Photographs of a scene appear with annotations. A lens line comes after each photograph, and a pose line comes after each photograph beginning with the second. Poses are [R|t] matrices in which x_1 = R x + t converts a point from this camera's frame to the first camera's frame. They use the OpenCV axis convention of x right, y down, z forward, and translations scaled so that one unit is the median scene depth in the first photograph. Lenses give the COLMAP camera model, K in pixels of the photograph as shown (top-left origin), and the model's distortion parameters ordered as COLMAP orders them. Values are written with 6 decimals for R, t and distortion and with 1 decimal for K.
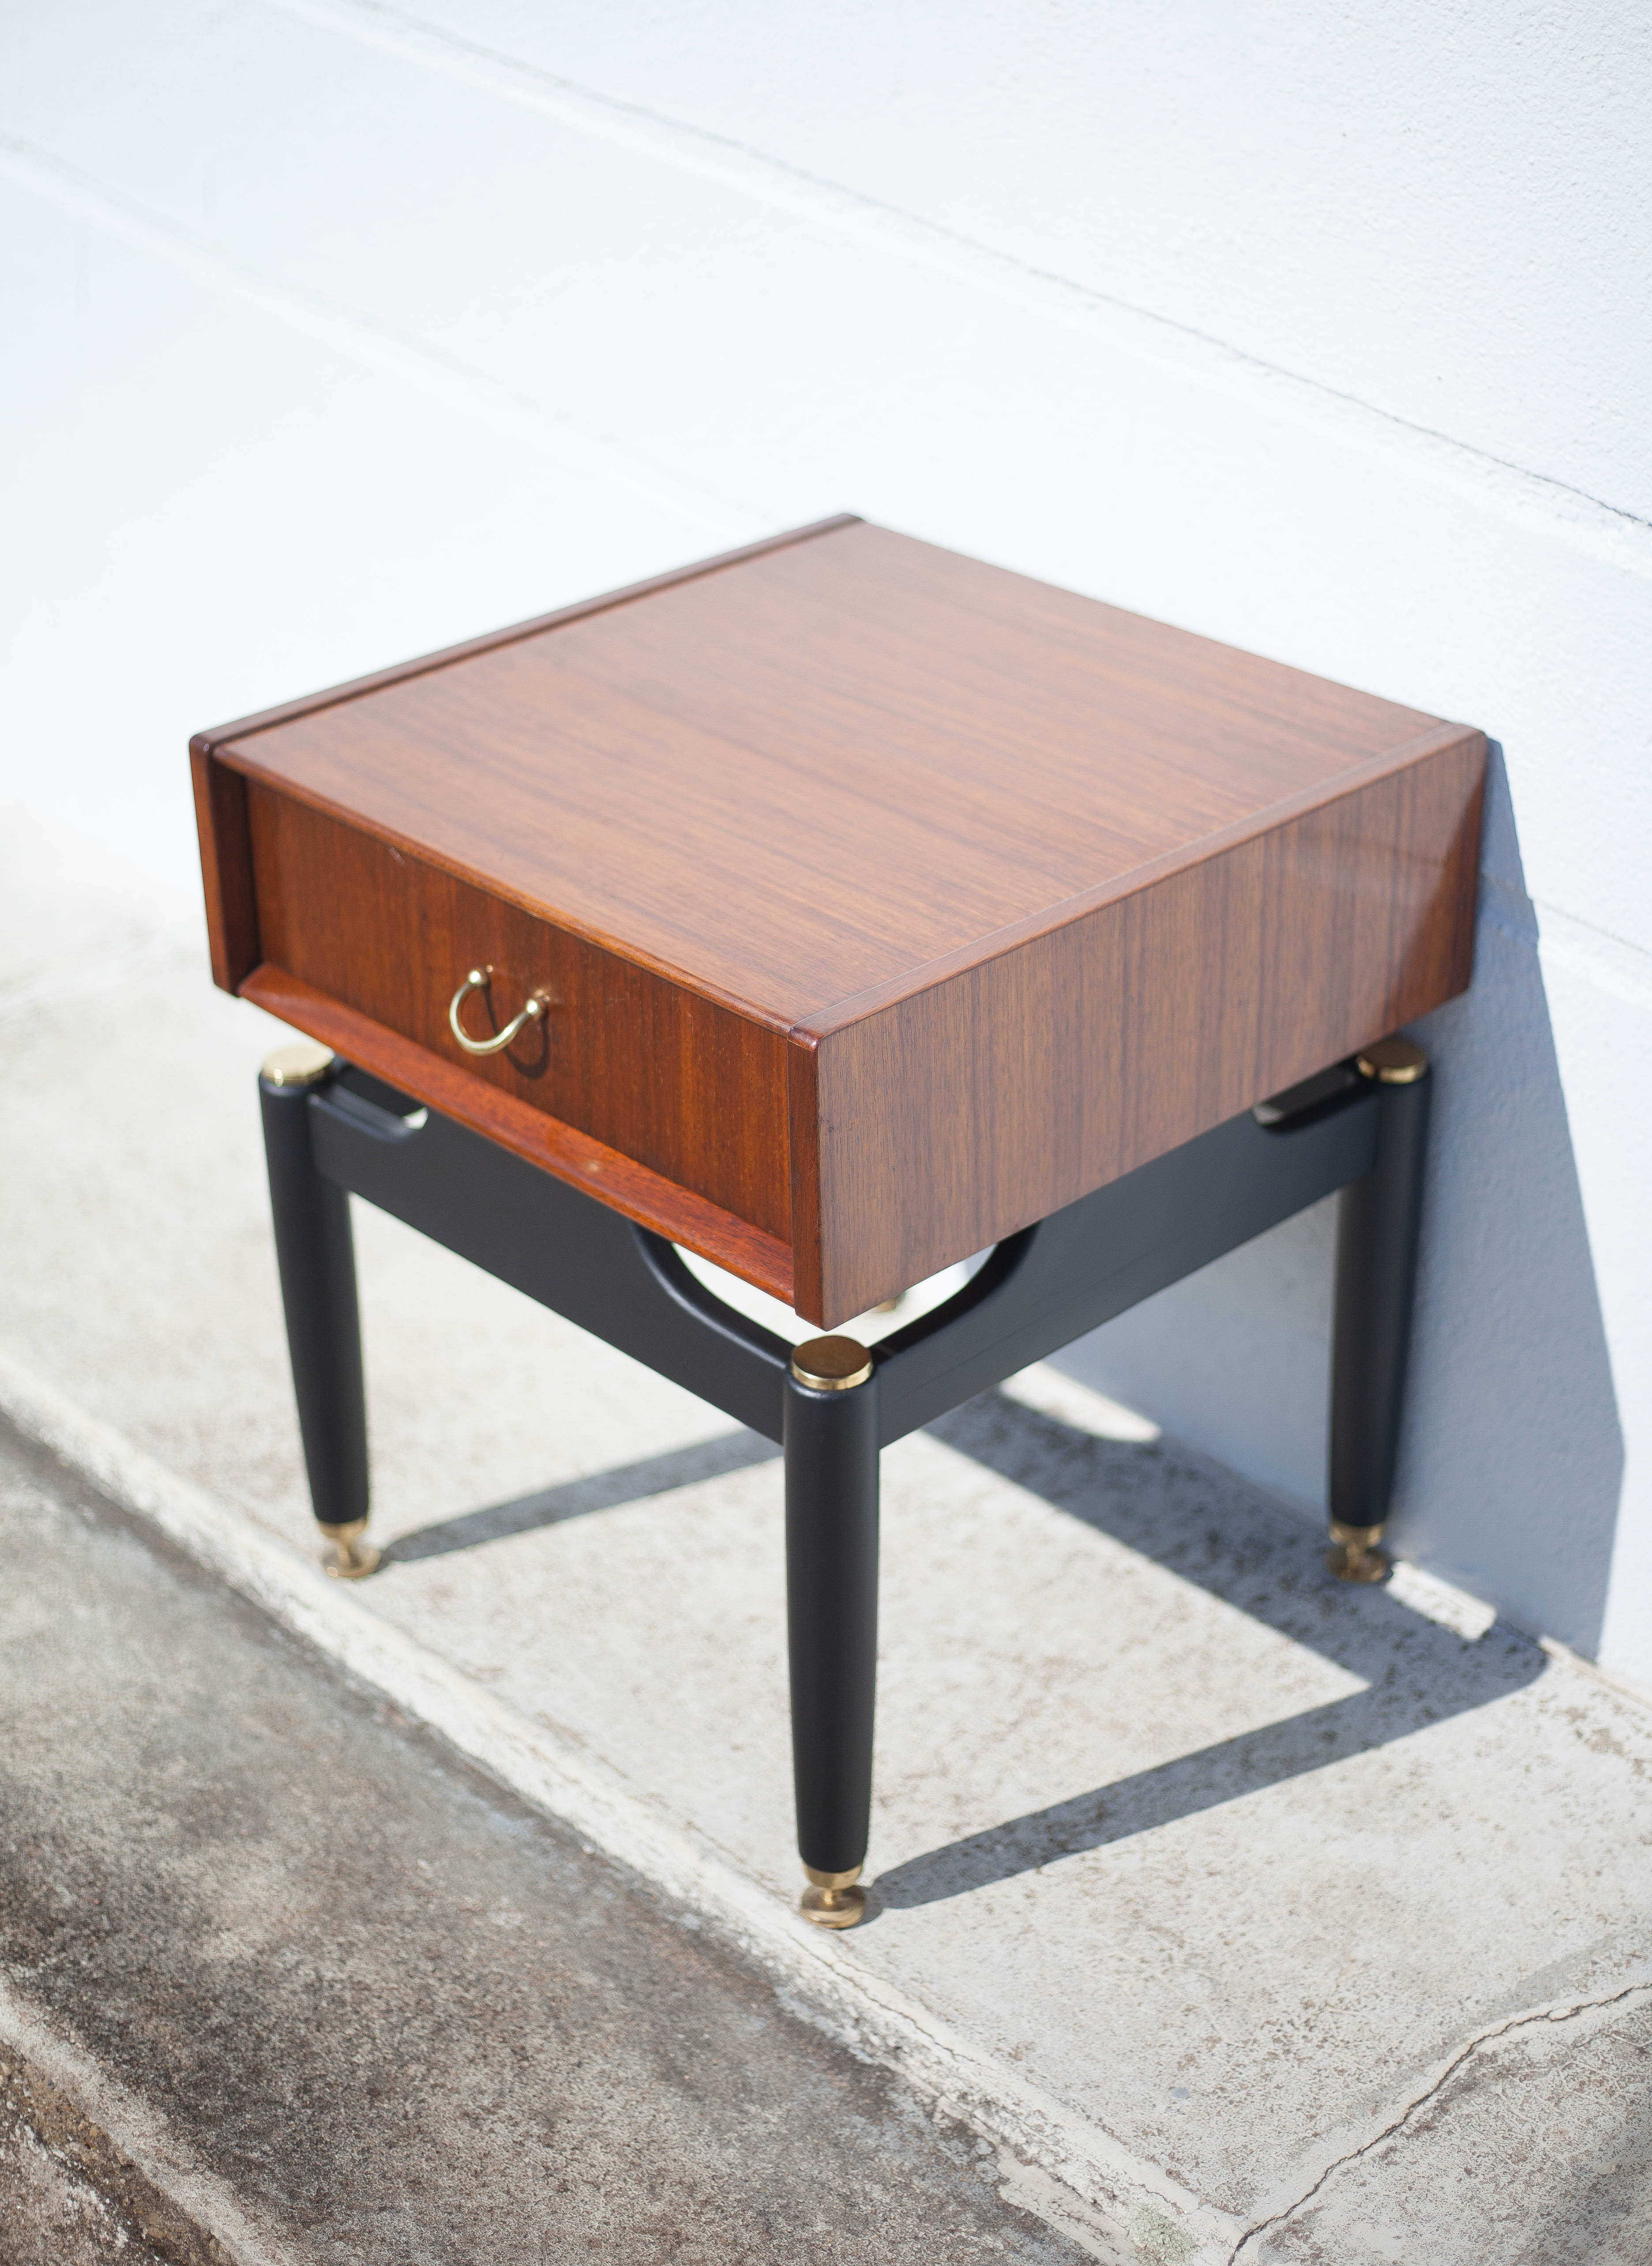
lens RADIAL K [[3792.8, 0, 887.2], [0, 3792.8, 959.7], [0, 0, 1]] dist [-0.097448, 0.000000]
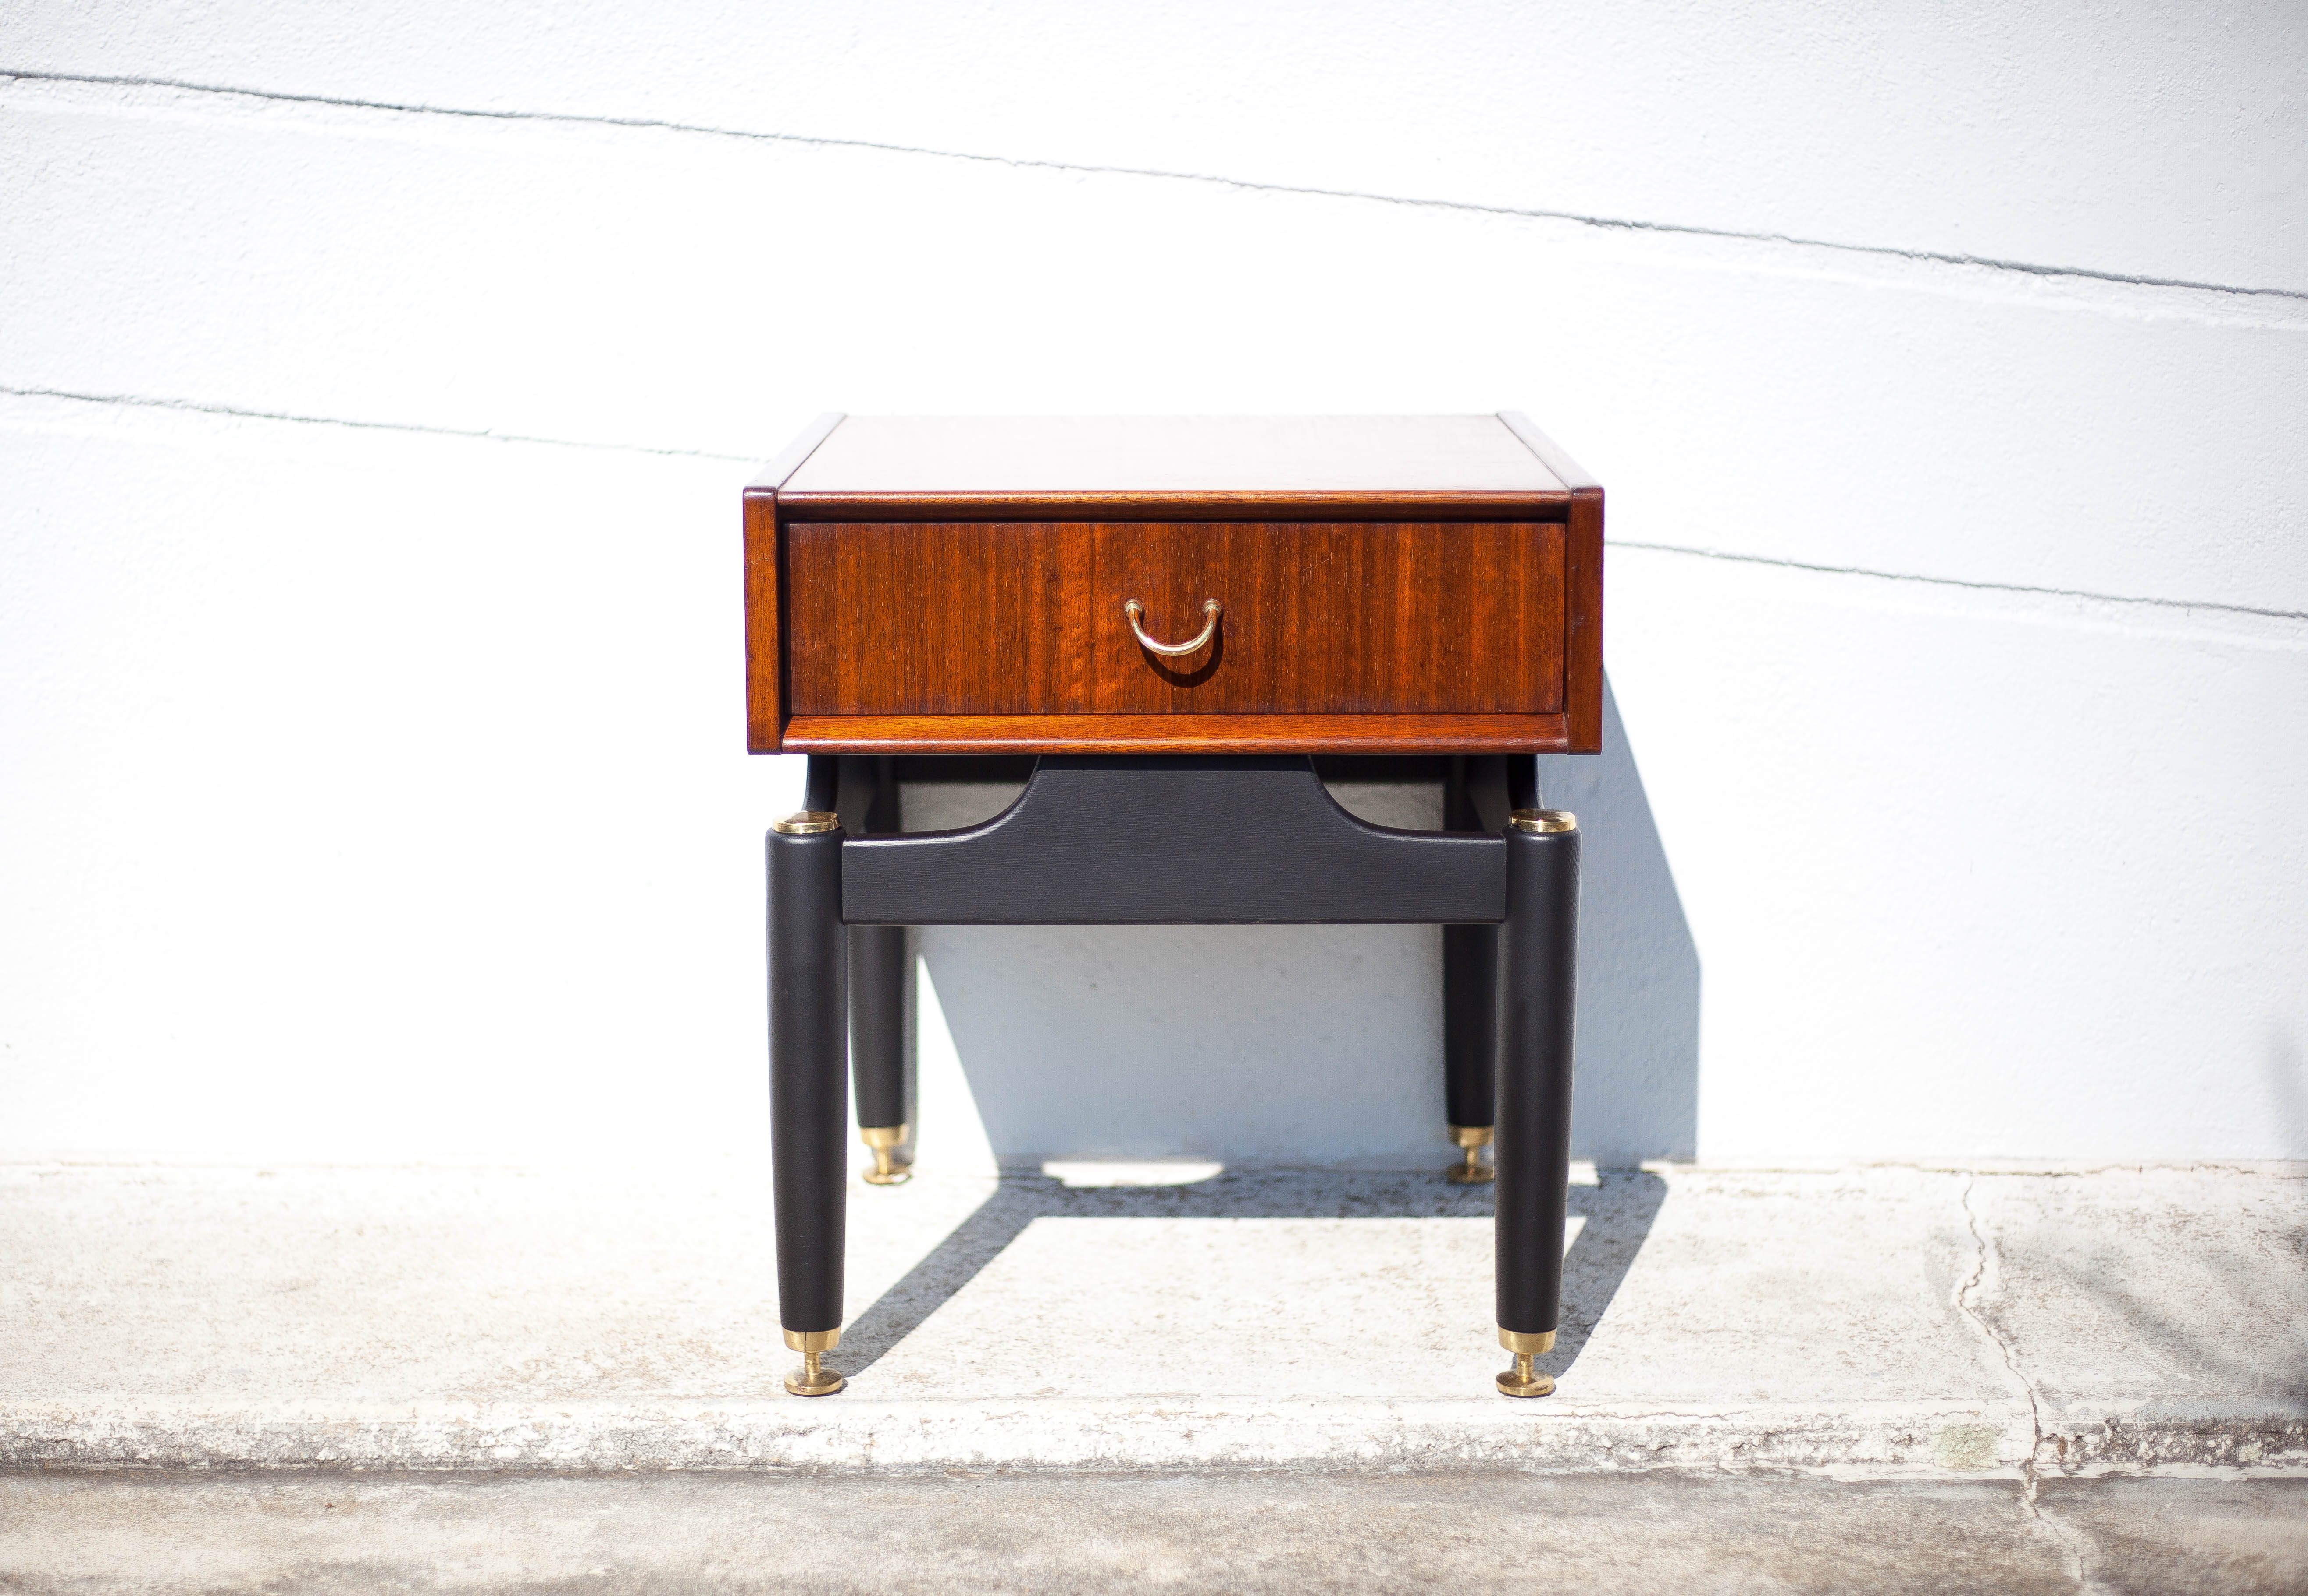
lens RADIAL K [[3709.3, 0, 1290.9], [0, 3709.3, 472.0], [0, 0, 1]] dist [-0.079227, 0.000000]
pose [[0.674483, -0.066372, 0.735301, -0.841812], [0.325534, 0.920643, -0.215506, 0.209844], [-0.662646, 0.384721, 0.642565, 0.223095]]
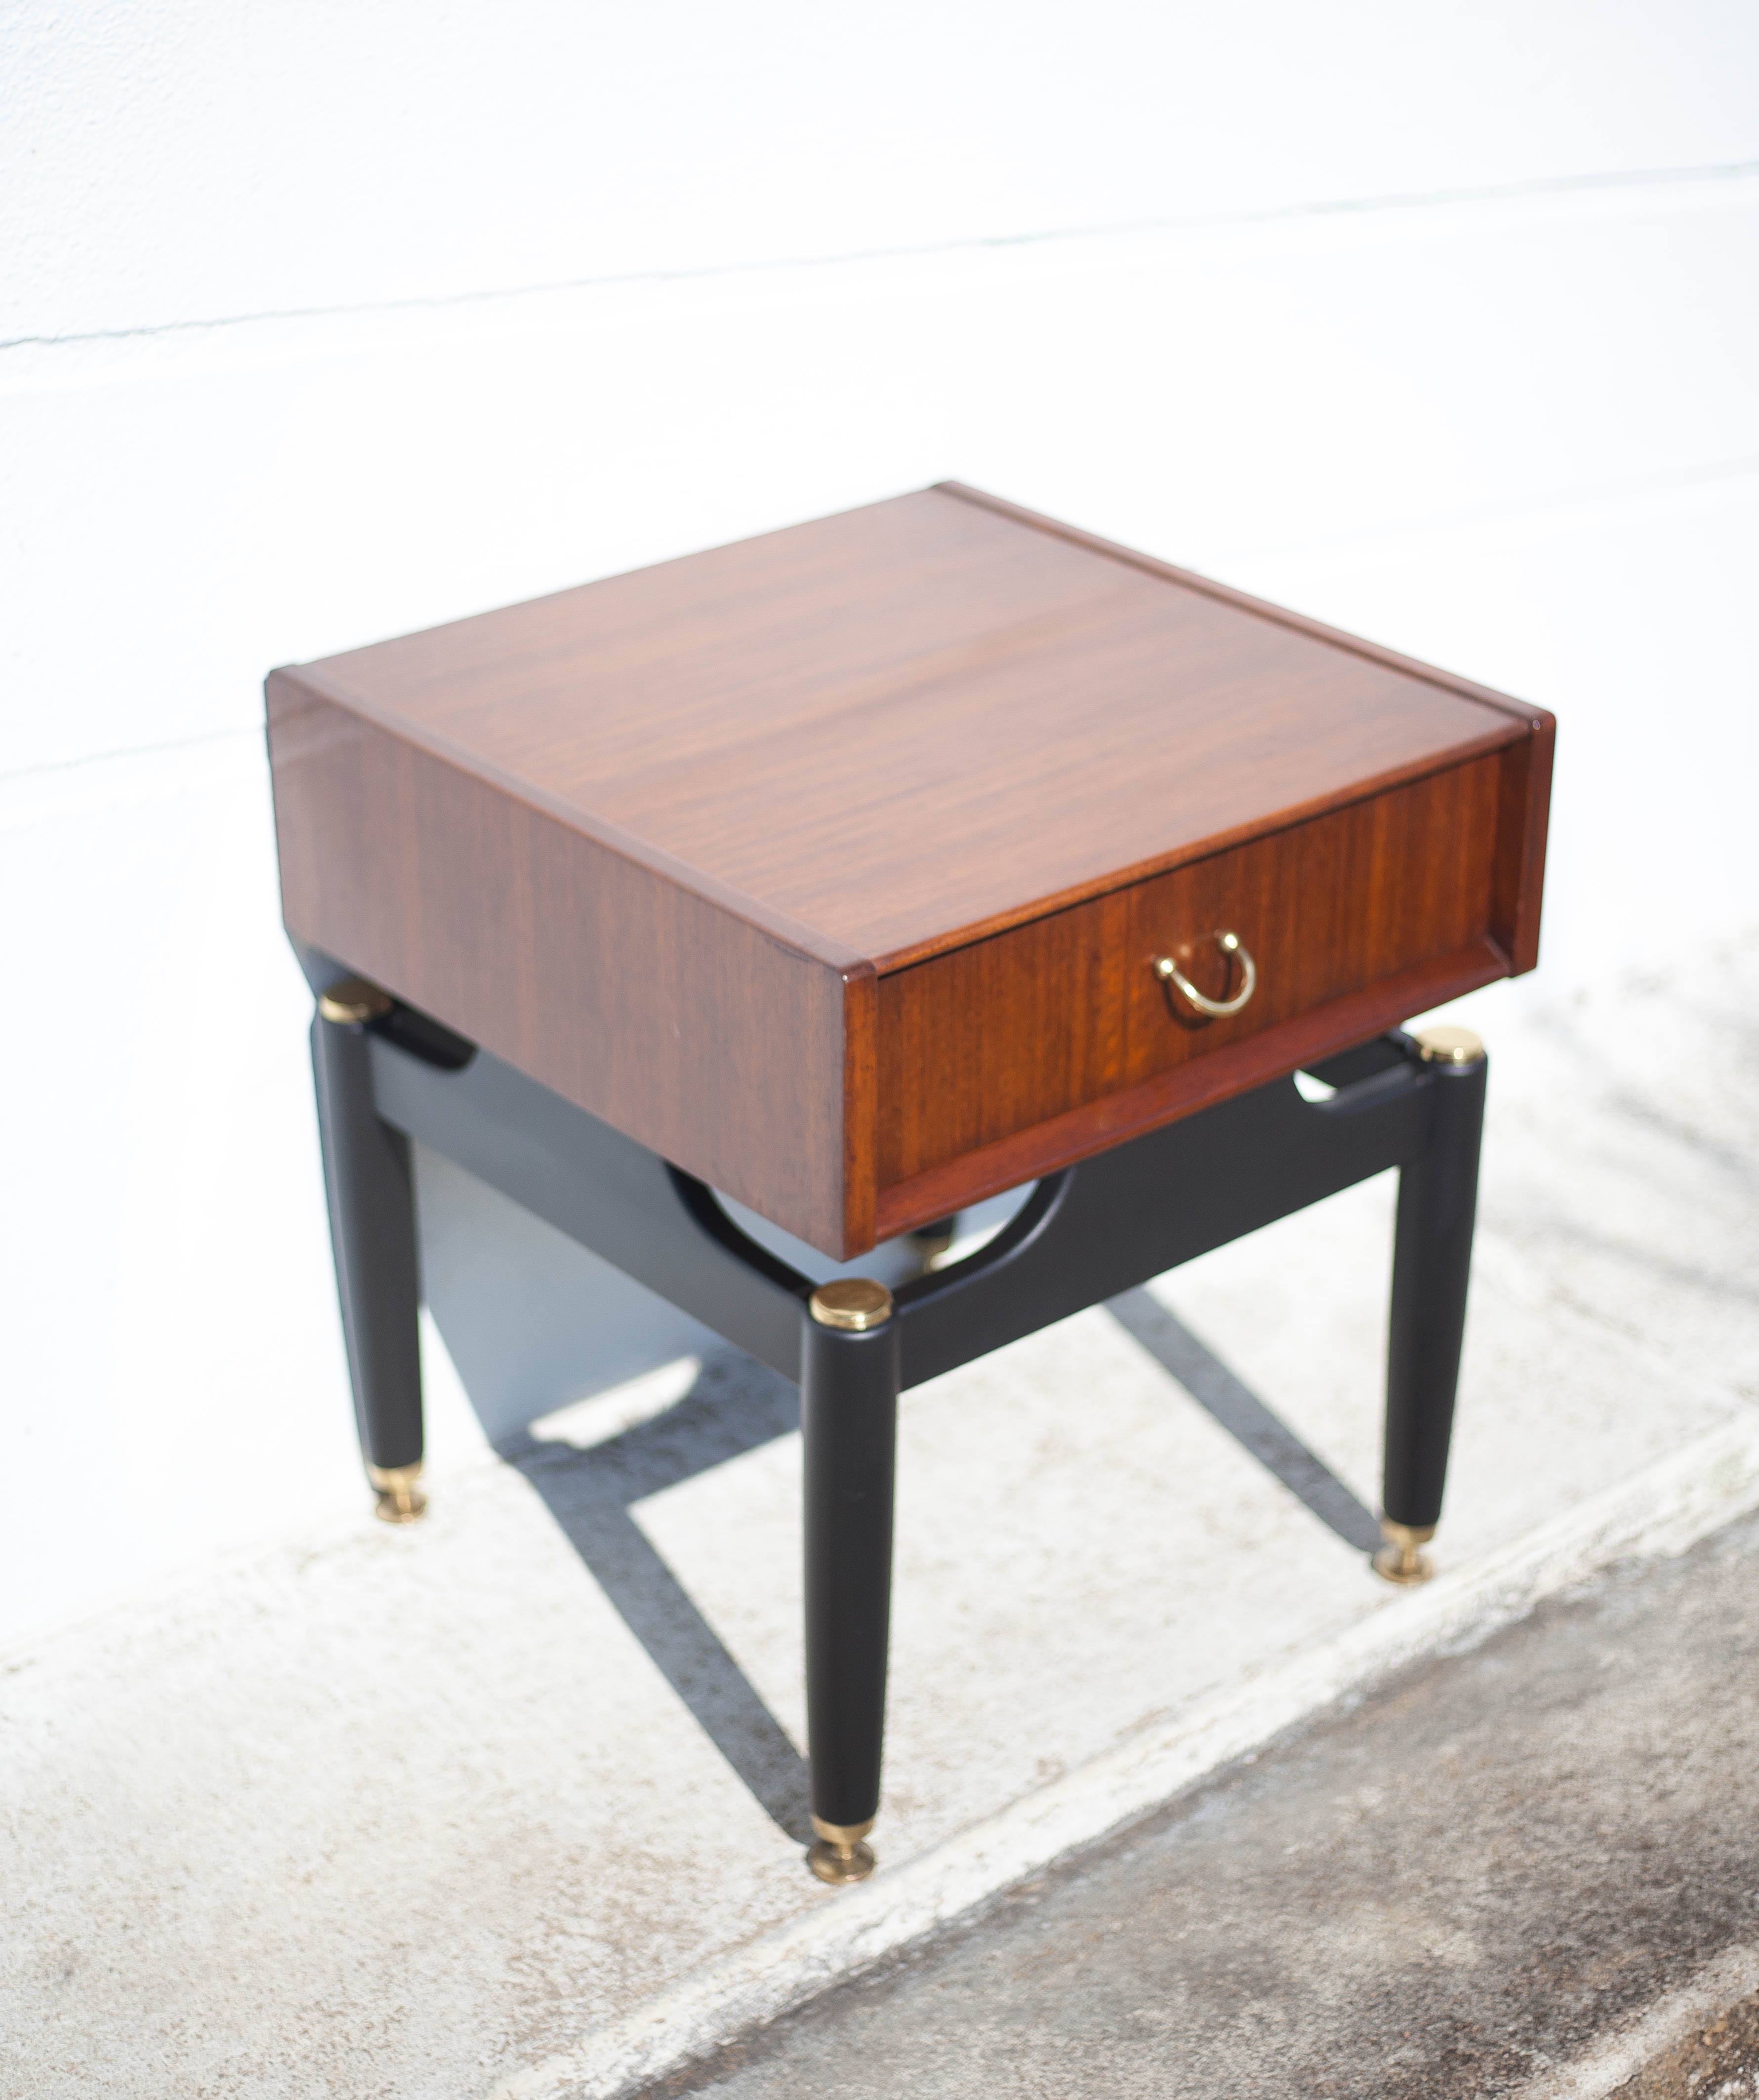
lens RADIAL K [[4100.8, 0, 993.5], [0, 4100.8, 744.4], [0, 0, 1]] dist [-0.103806, 0.000000]
pose [[0.045618, -0.381165, 0.923381, -1.014164], [0.437198, 0.838735, 0.324625, -0.387053], [-0.898208, 0.388891, 0.204906, 0.752933]]
